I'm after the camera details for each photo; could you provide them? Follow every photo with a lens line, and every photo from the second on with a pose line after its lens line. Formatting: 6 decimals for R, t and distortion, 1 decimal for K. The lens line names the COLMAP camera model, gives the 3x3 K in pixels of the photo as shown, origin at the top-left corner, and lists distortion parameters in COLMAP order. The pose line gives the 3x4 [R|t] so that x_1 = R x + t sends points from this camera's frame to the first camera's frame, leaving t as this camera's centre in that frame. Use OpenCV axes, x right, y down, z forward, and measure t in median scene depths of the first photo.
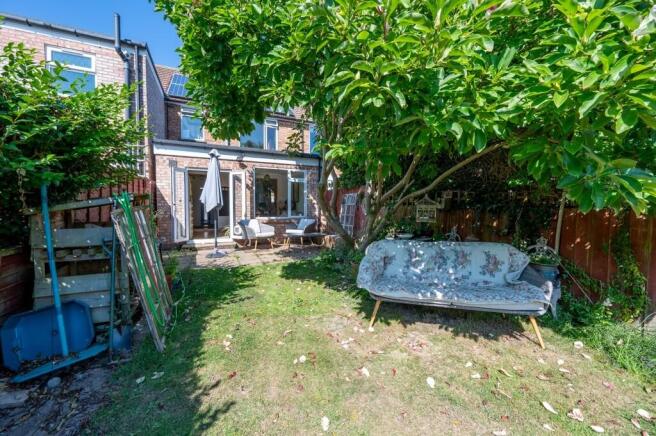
lens RADIAL K [[259.8, 0, 329.9], [0, 259.8, 217.7], [0, 0, 1]] dist [-0.001817, -0.000212]
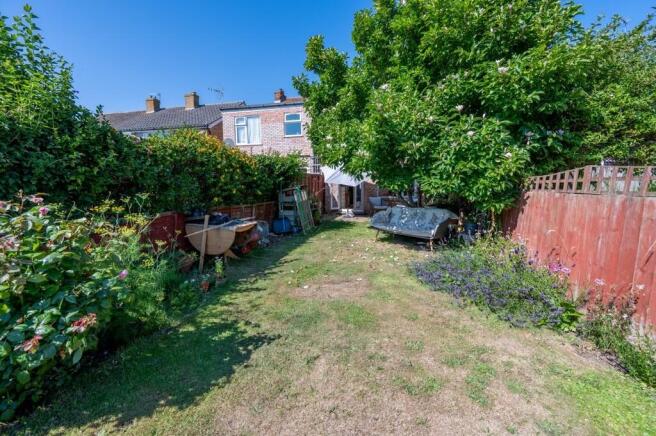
lens RADIAL K [[259.8, 0, 329.9], [0, 259.8, 217.7], [0, 0, 1]] dist [-0.001817, -0.000212]
pose [[0.786544, 0.068103, -0.613767, 1.448006], [-0.026421, 0.996701, 0.076734, 0.041928], [0.616969, -0.044139, 0.785749, -1.240625]]
